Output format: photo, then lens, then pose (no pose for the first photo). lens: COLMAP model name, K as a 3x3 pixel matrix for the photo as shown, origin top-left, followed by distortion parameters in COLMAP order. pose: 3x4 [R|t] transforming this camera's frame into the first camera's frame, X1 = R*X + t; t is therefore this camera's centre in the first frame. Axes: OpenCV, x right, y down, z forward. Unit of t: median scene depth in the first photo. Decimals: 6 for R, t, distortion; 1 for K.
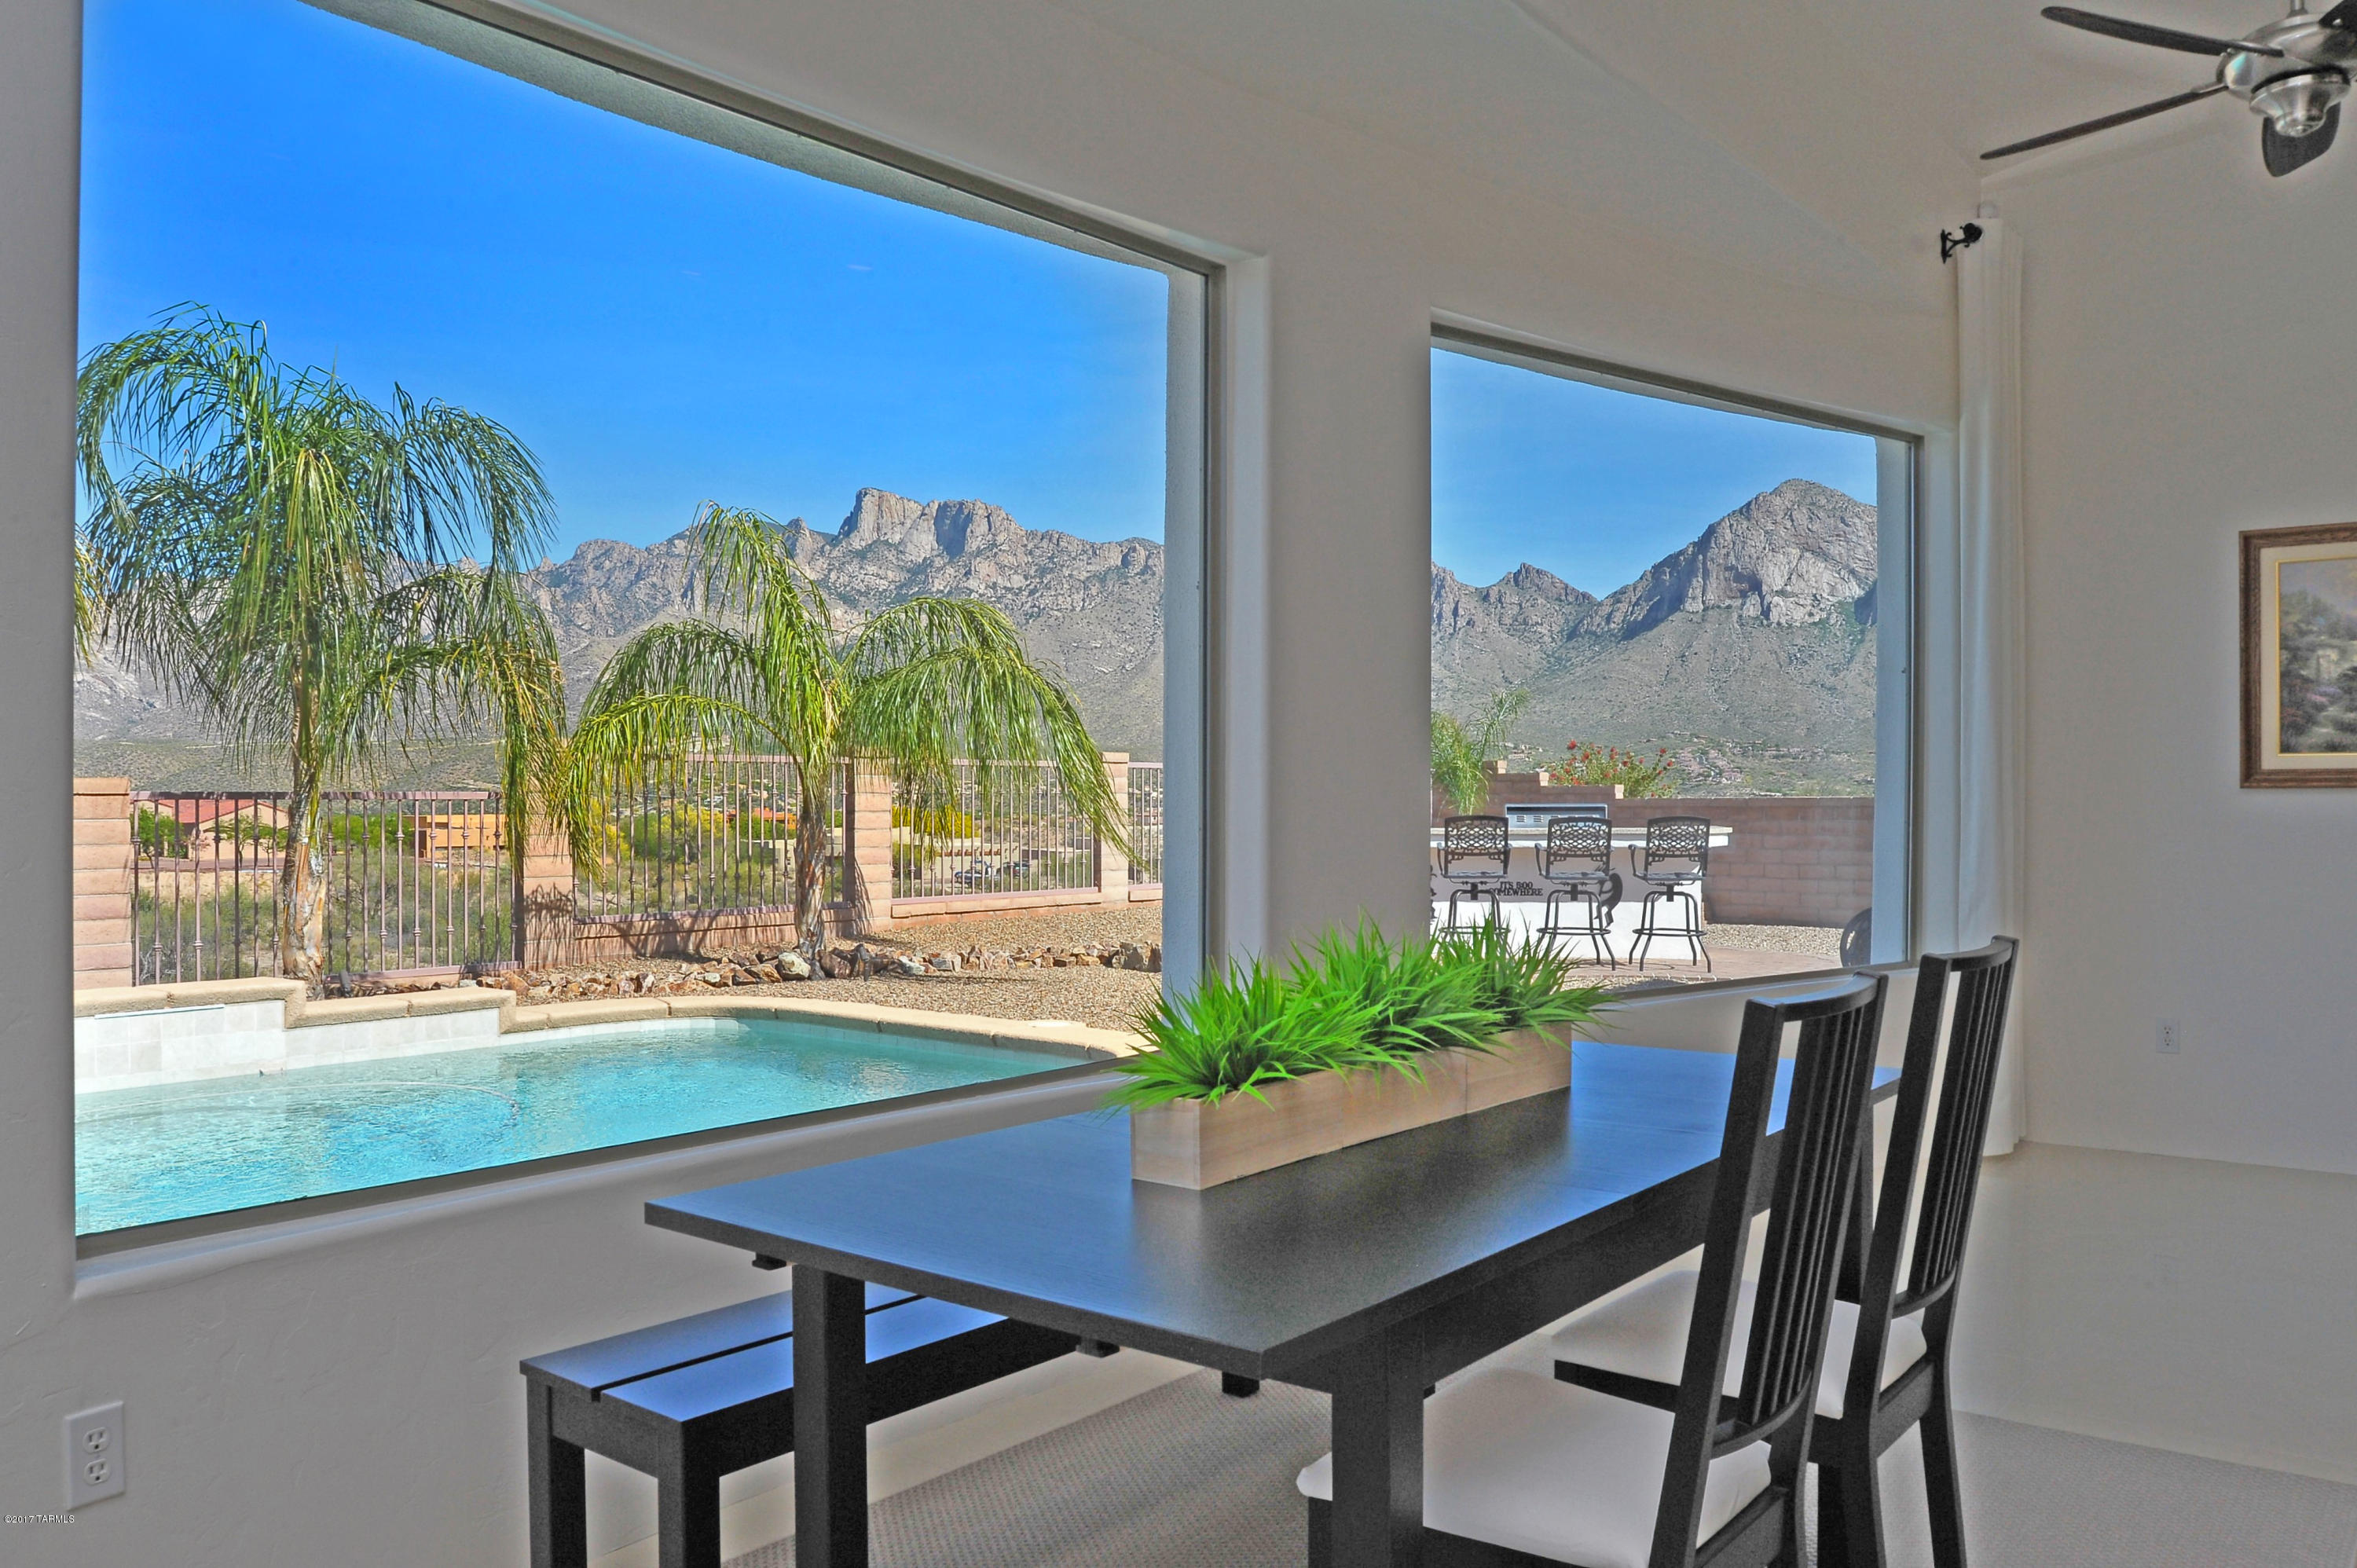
lens RADIAL K [[1766.1, 0, 1178.5], [0, 1766.1, 784.0], [0, 0, 1]] dist [-0.007780, 0.000471]
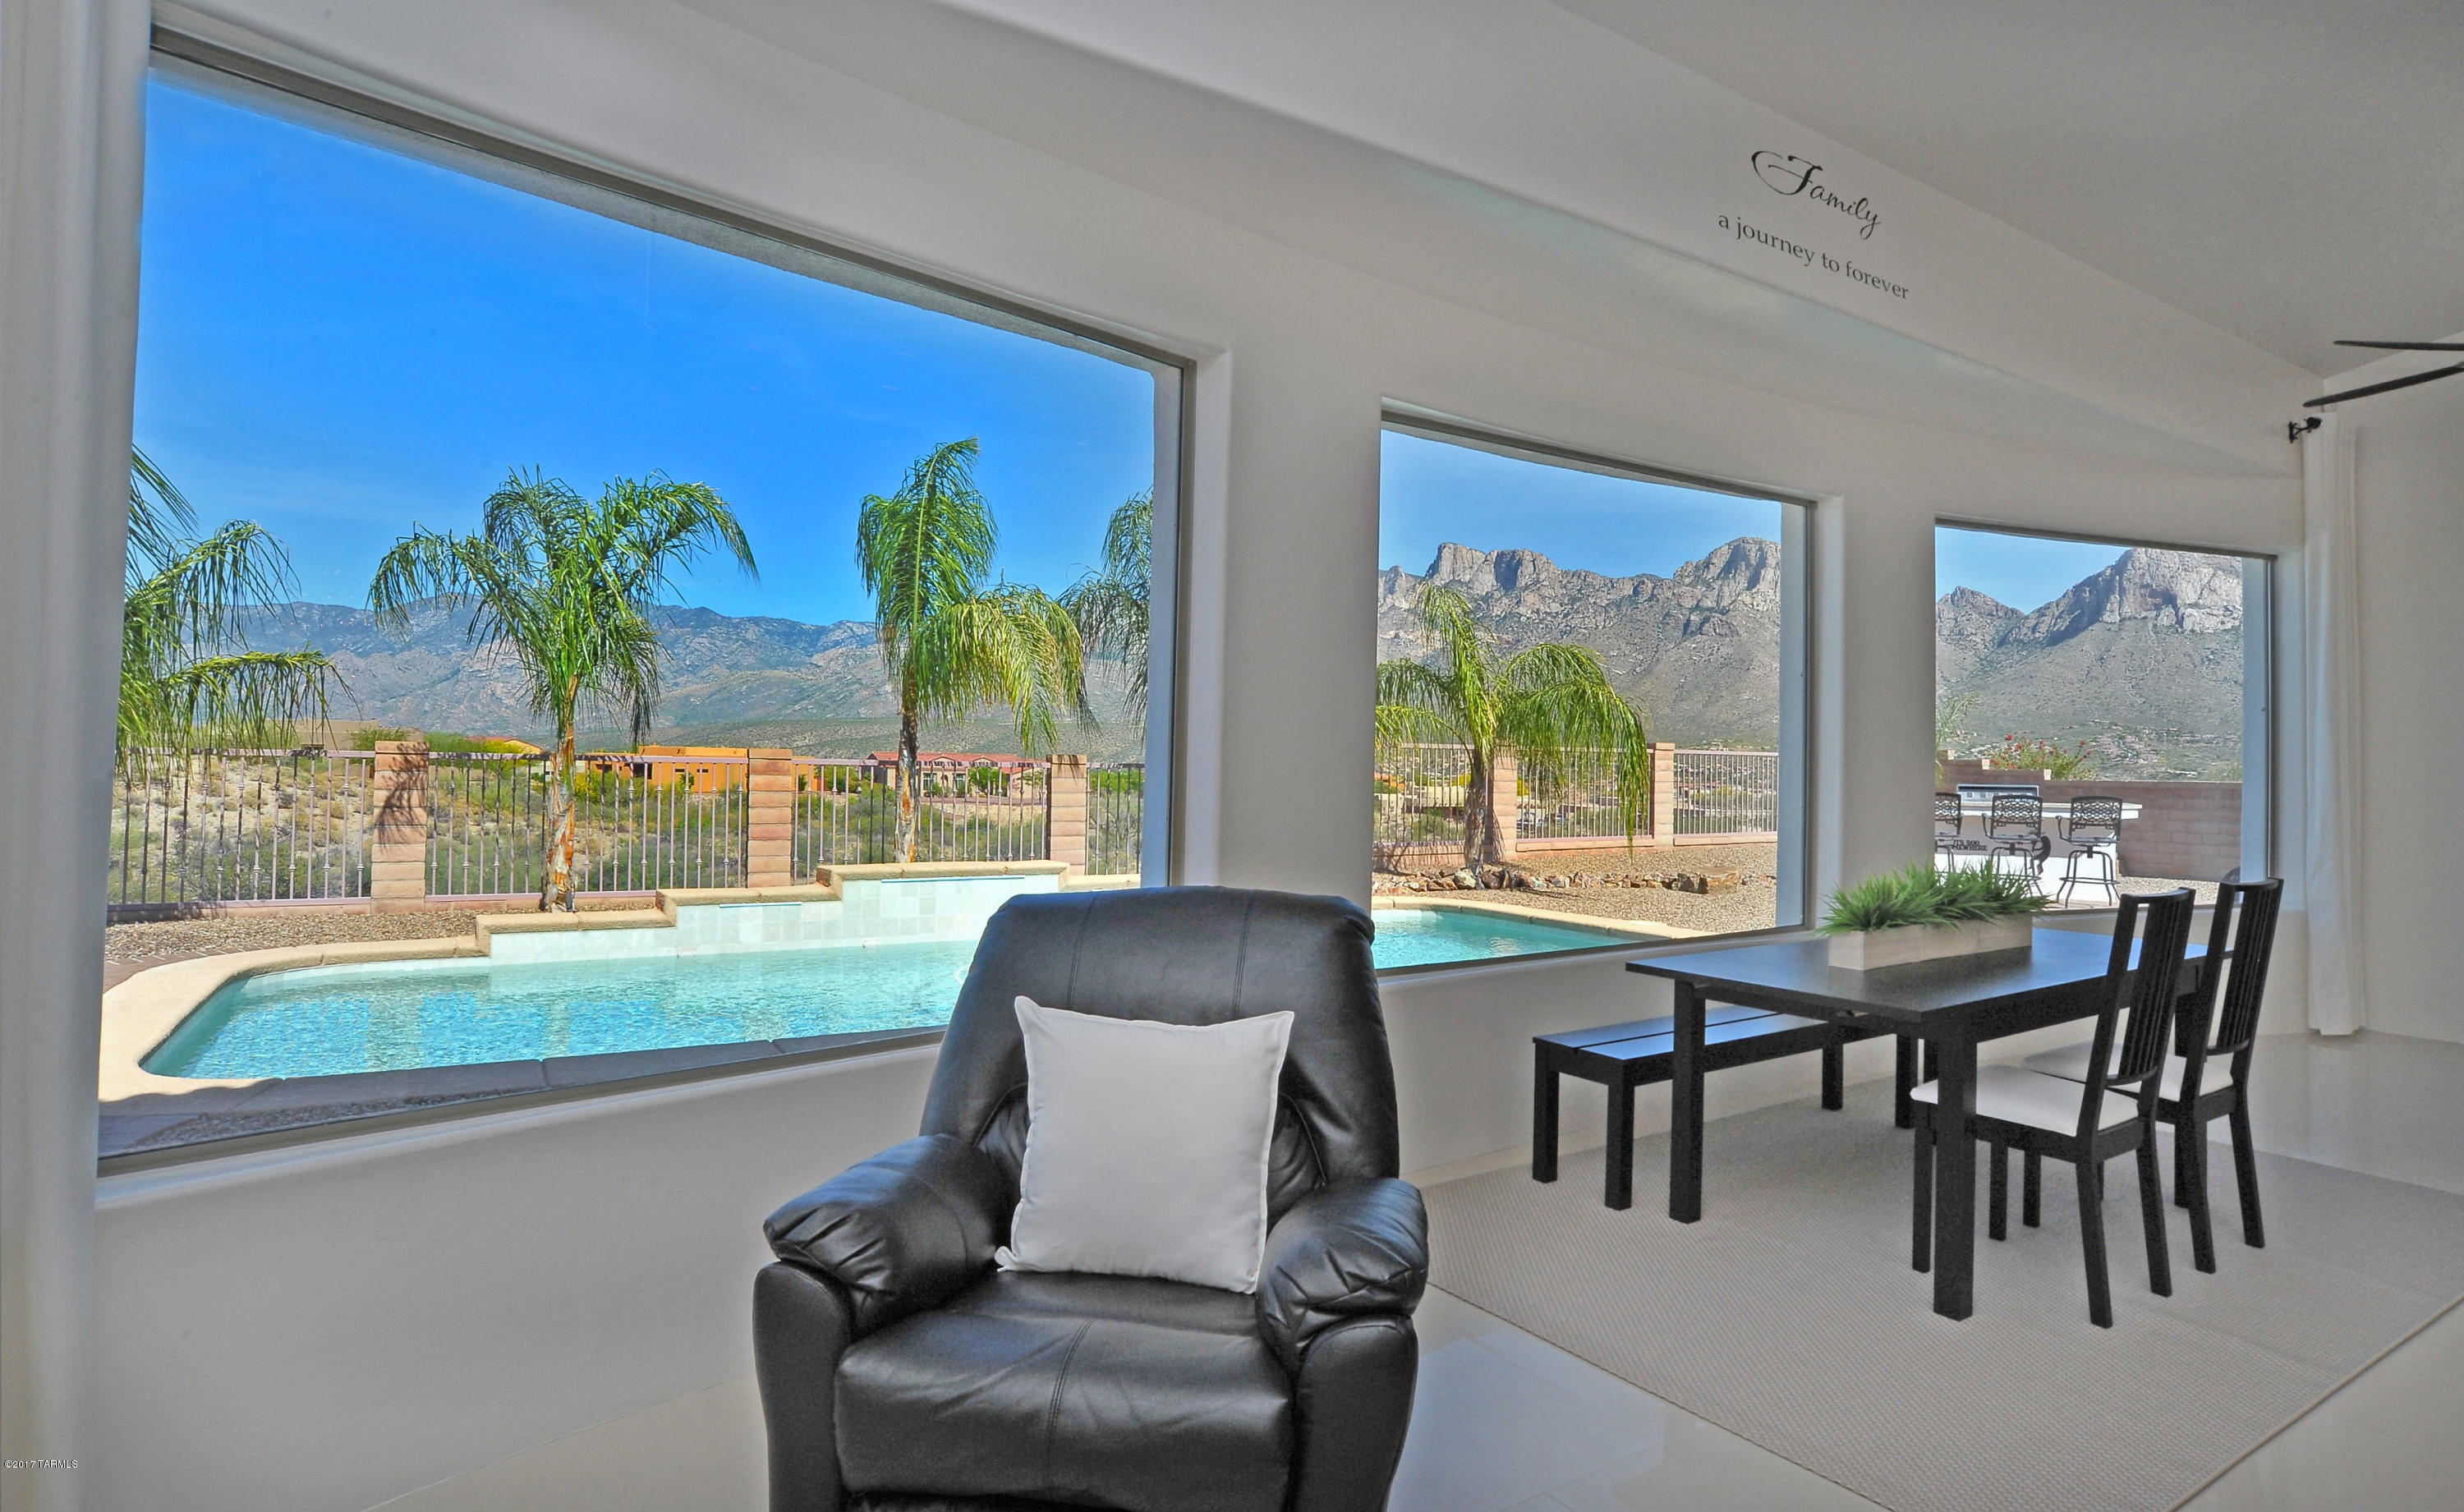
lens RADIAL K [[1290.7, 0, 1284.6], [0, 1290.7, 714.1], [0, 0, 1]] dist [-0.067367, 0.056180]
pose [[0.956843, 0.005130, -0.290559, -0.033910], [-0.014337, 0.999460, -0.029567, -0.006962], [0.290251, 0.032457, 0.956400, -0.123768]]
